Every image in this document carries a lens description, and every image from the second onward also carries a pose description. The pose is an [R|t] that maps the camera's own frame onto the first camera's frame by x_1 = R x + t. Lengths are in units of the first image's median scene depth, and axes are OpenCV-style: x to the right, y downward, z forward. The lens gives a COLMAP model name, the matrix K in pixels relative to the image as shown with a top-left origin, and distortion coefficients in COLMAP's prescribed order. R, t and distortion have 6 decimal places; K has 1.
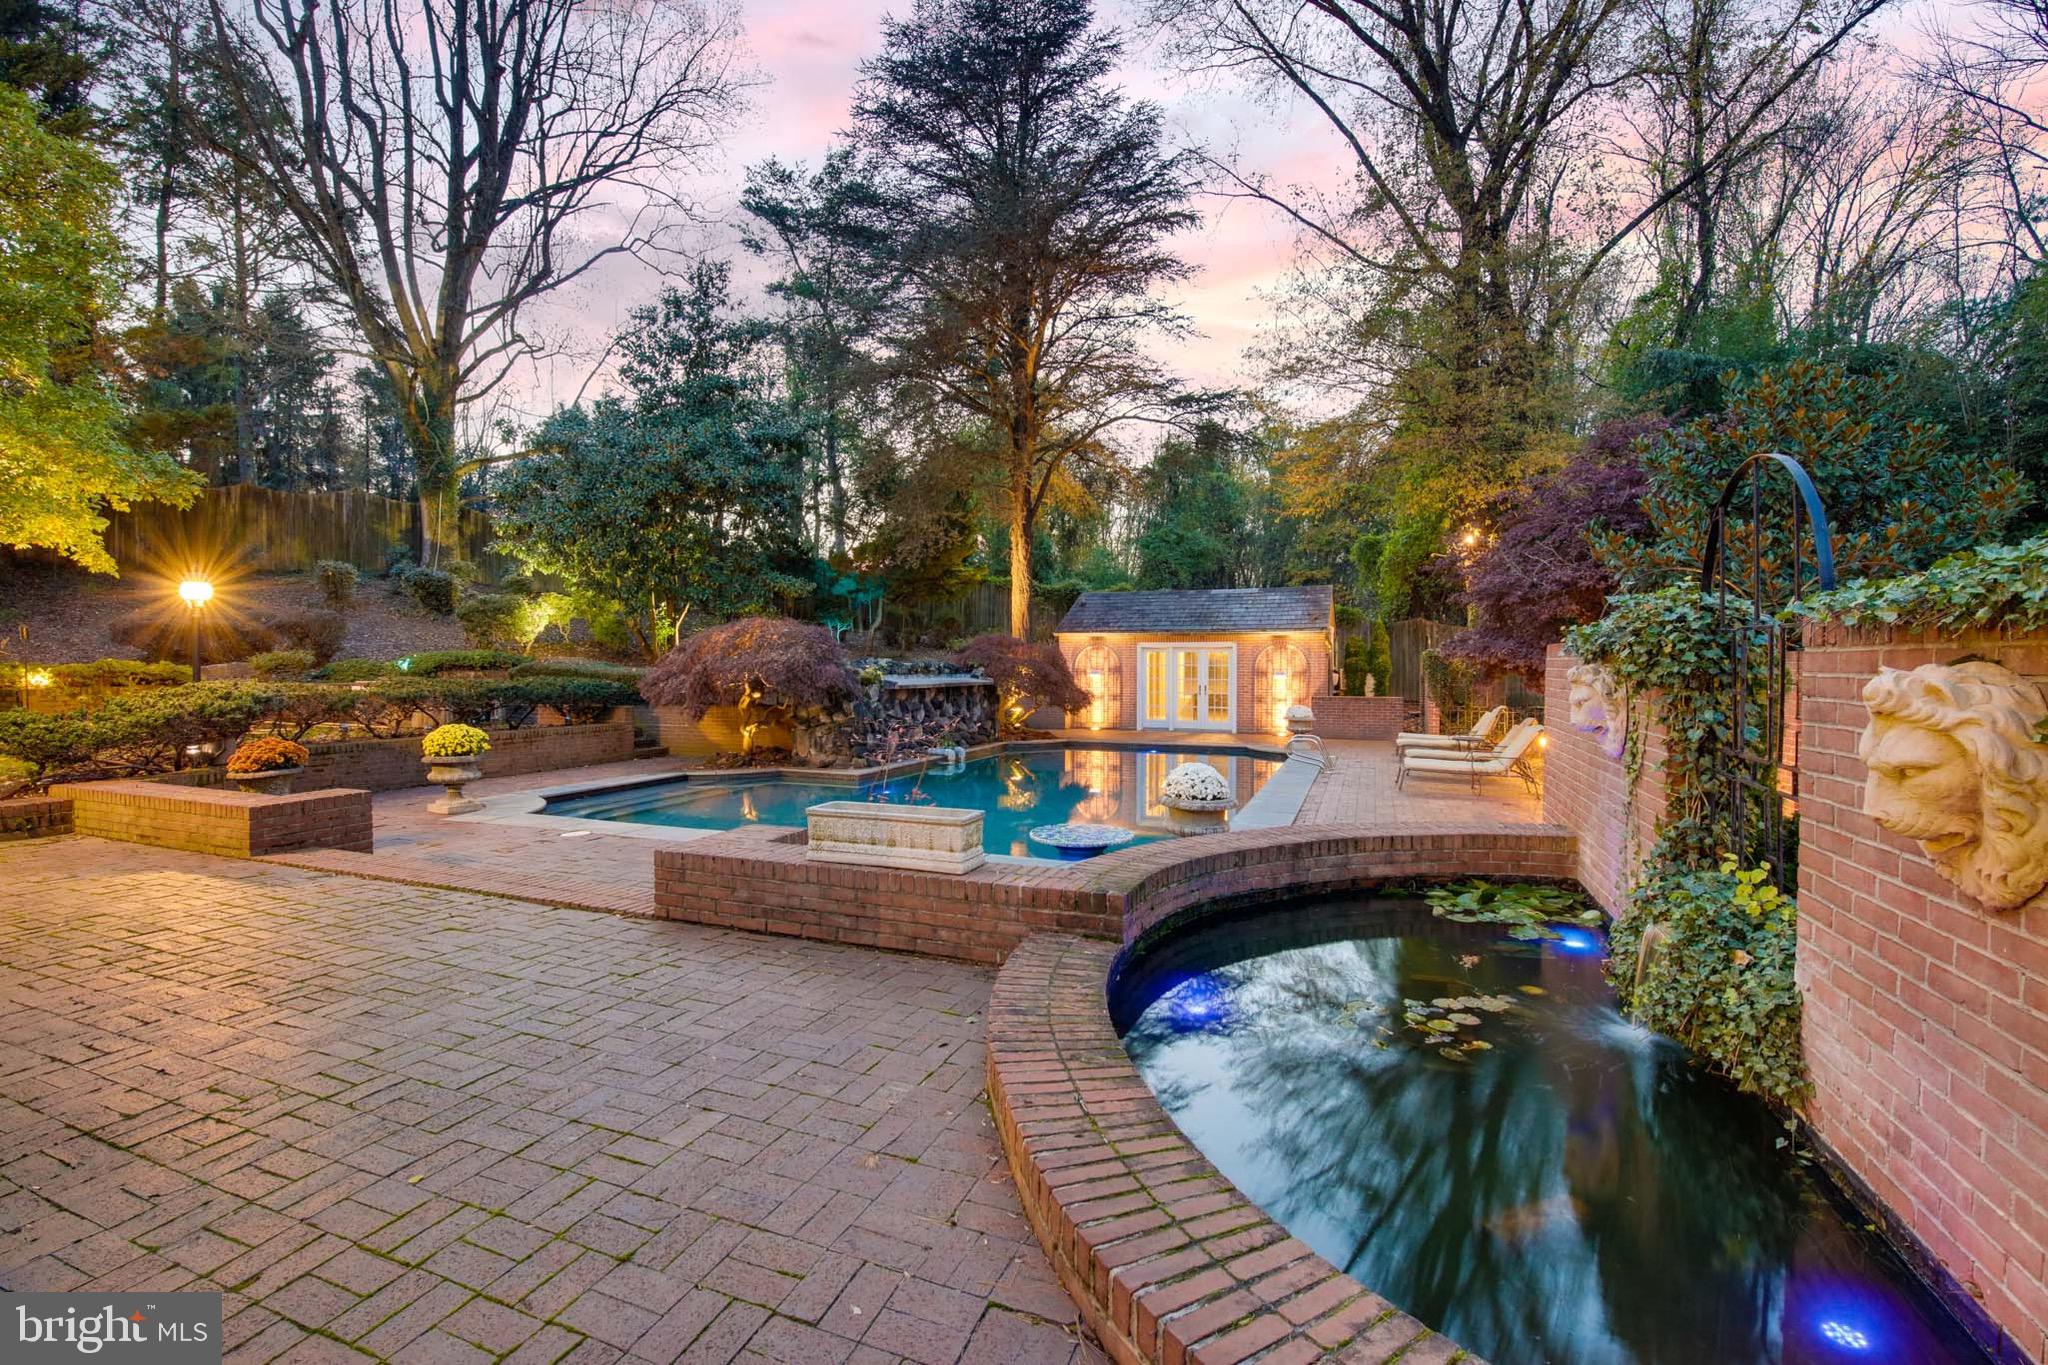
lens RADIAL K [[895.2, 0, 1025.8], [0, 895.2, 677.3], [0, 0, 1]] dist [0.000428, -0.010913]
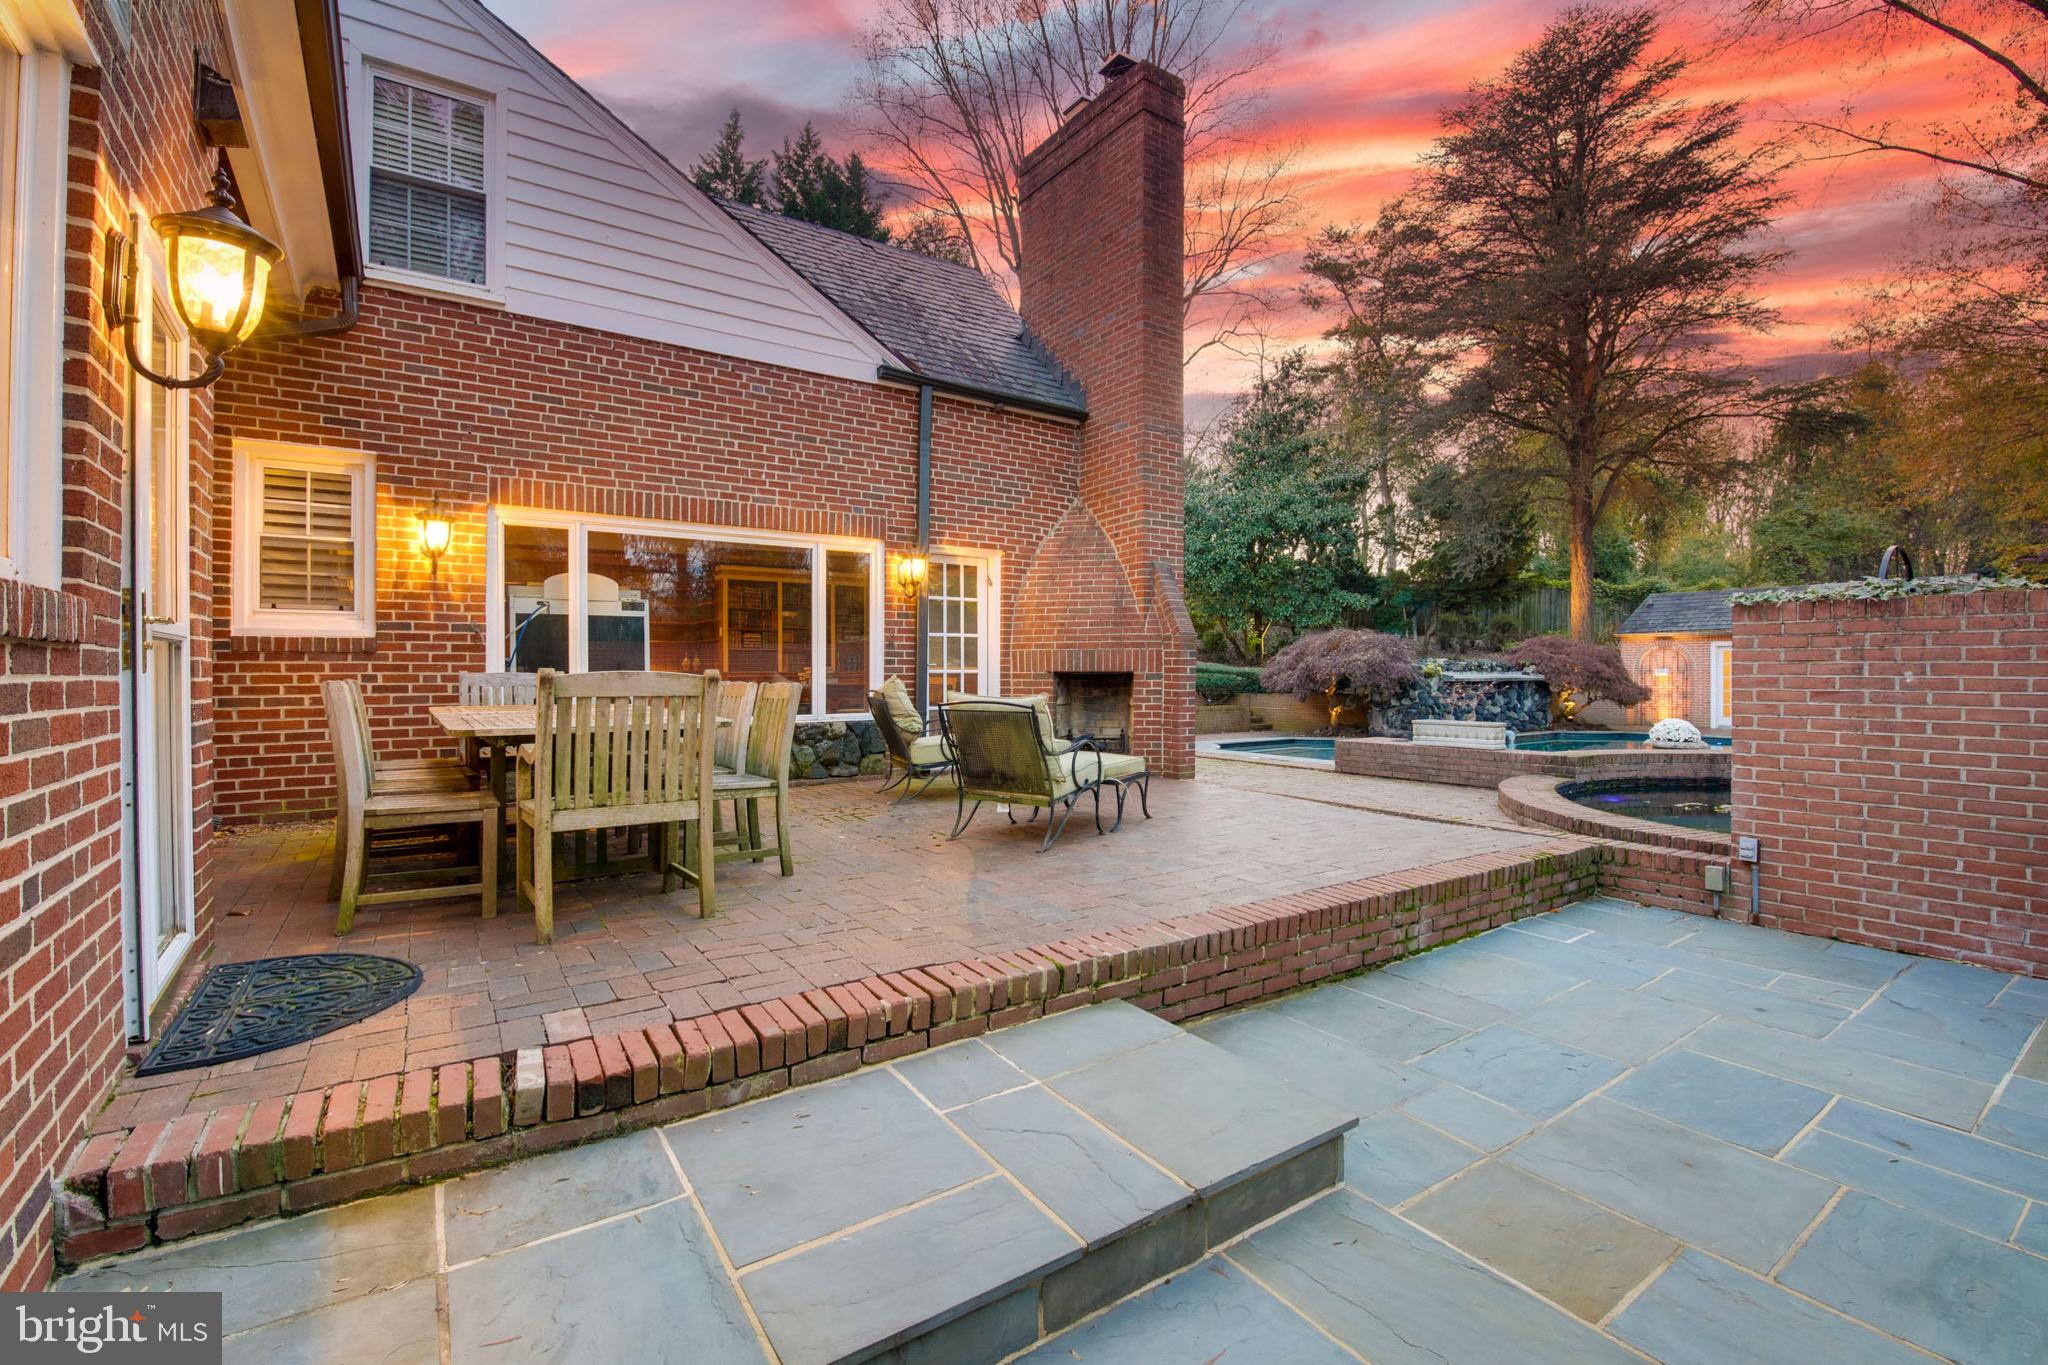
lens RADIAL K [[883.5, 0, 1021.6], [0, 883.5, 677.7], [0, 0, 1]] dist [-0.005043, -0.008054]
pose [[0.829315, 0.000118, -0.558782, 0.034802], [-0.004924, 0.999963, -0.007098, 0.014072], [0.558760, 0.008638, 0.829284, -0.280205]]
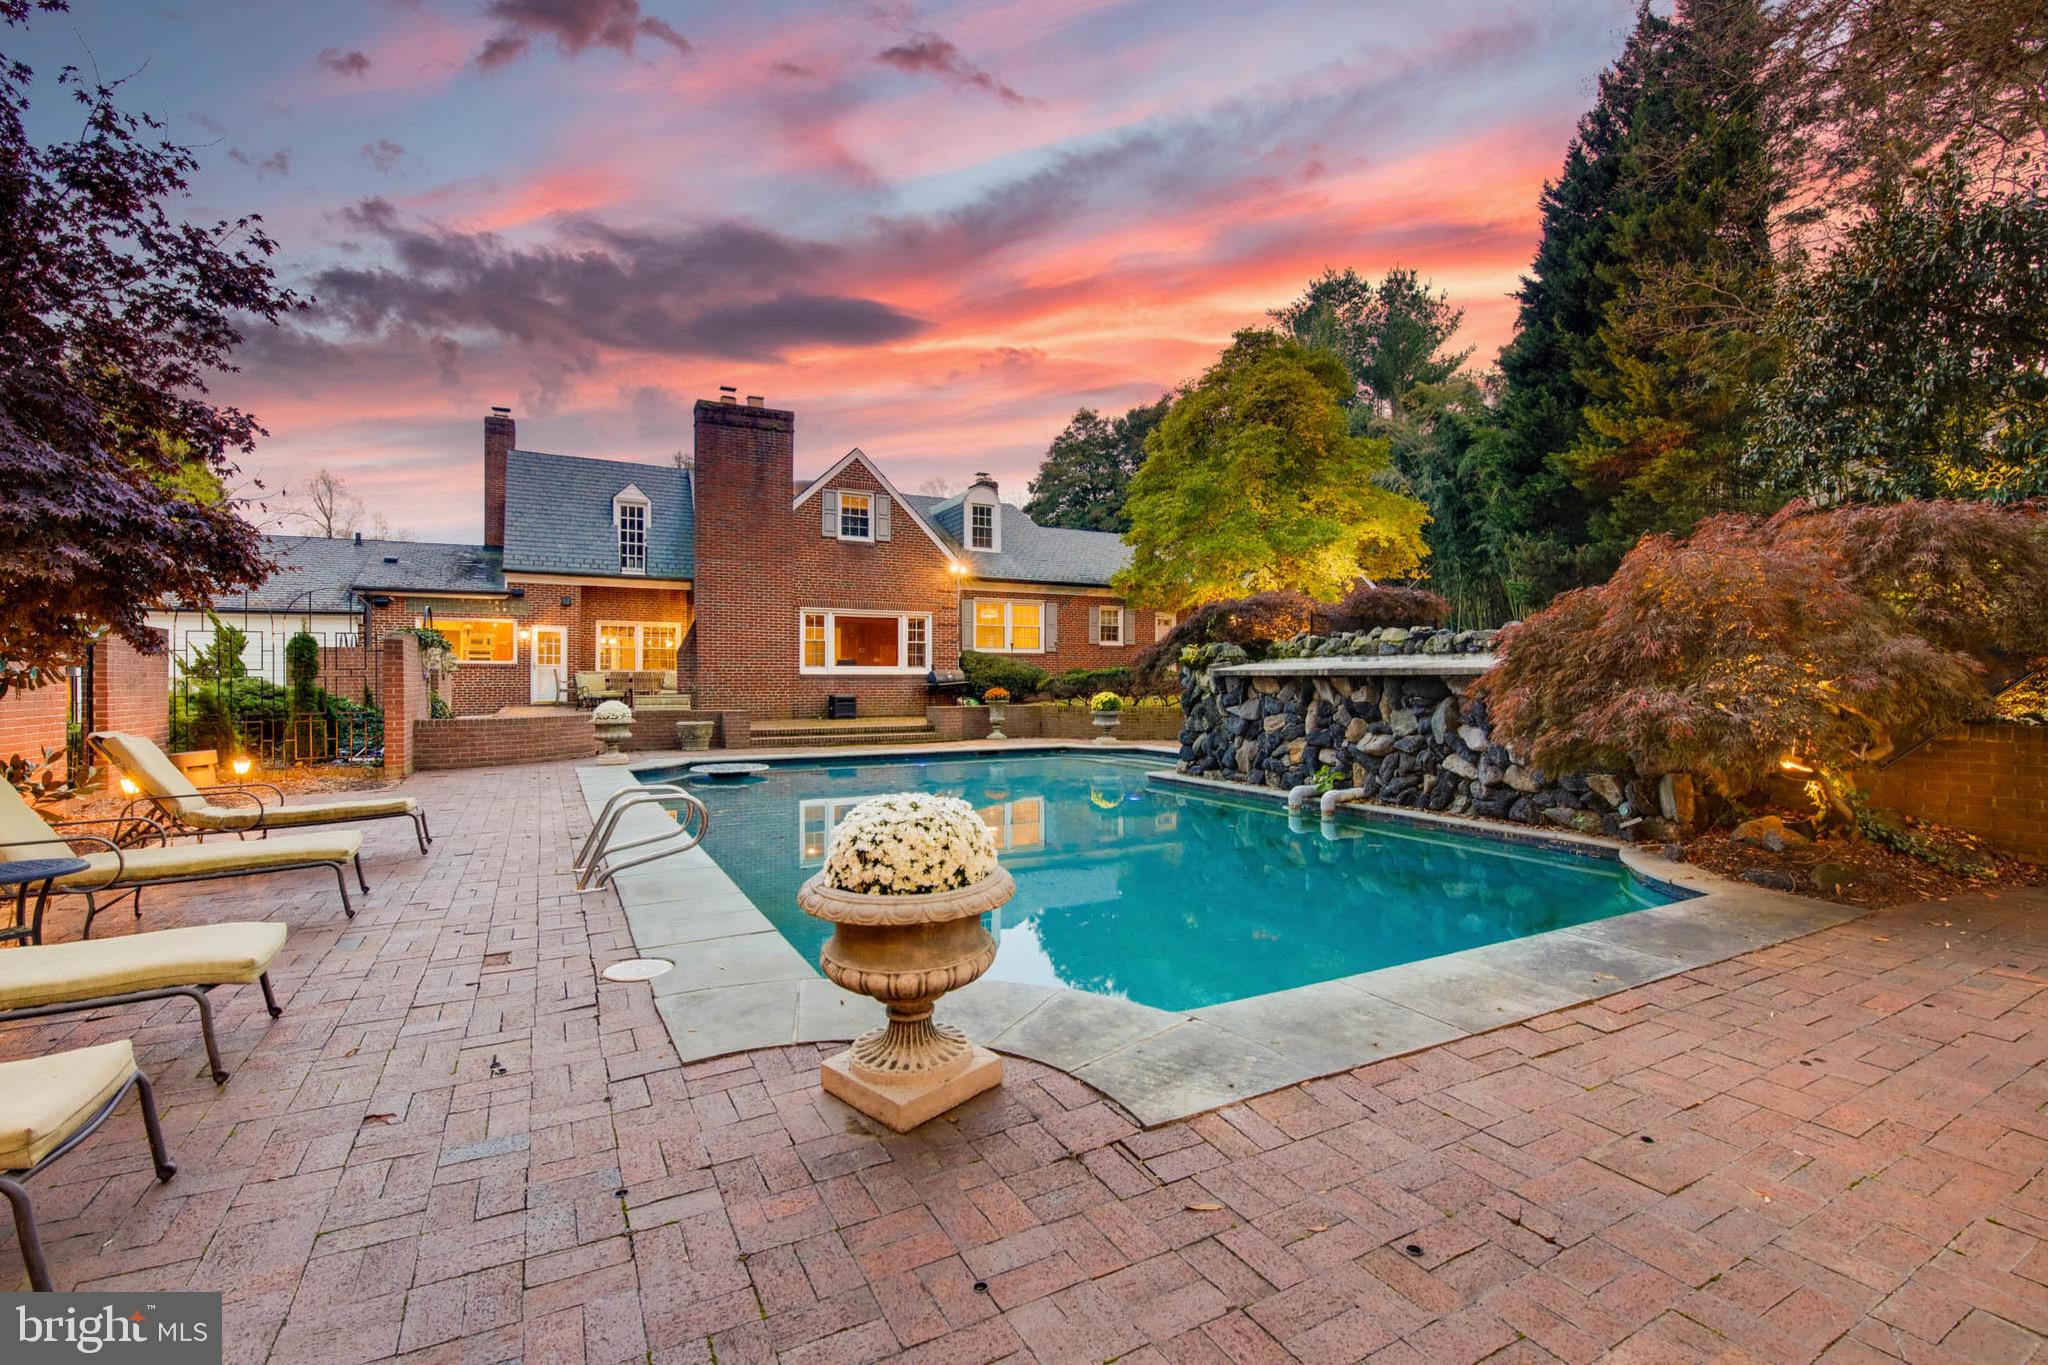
lens RADIAL K [[895.2, 0, 1025.8], [0, 895.2, 677.3], [0, 0, 1]] dist [0.000428, -0.010913]
pose [[-0.647423, -0.004441, -0.762118, 0.344697], [-0.012356, 0.999913, 0.004669, 0.009126], [0.762030, 0.012439, -0.647422, 0.942626]]
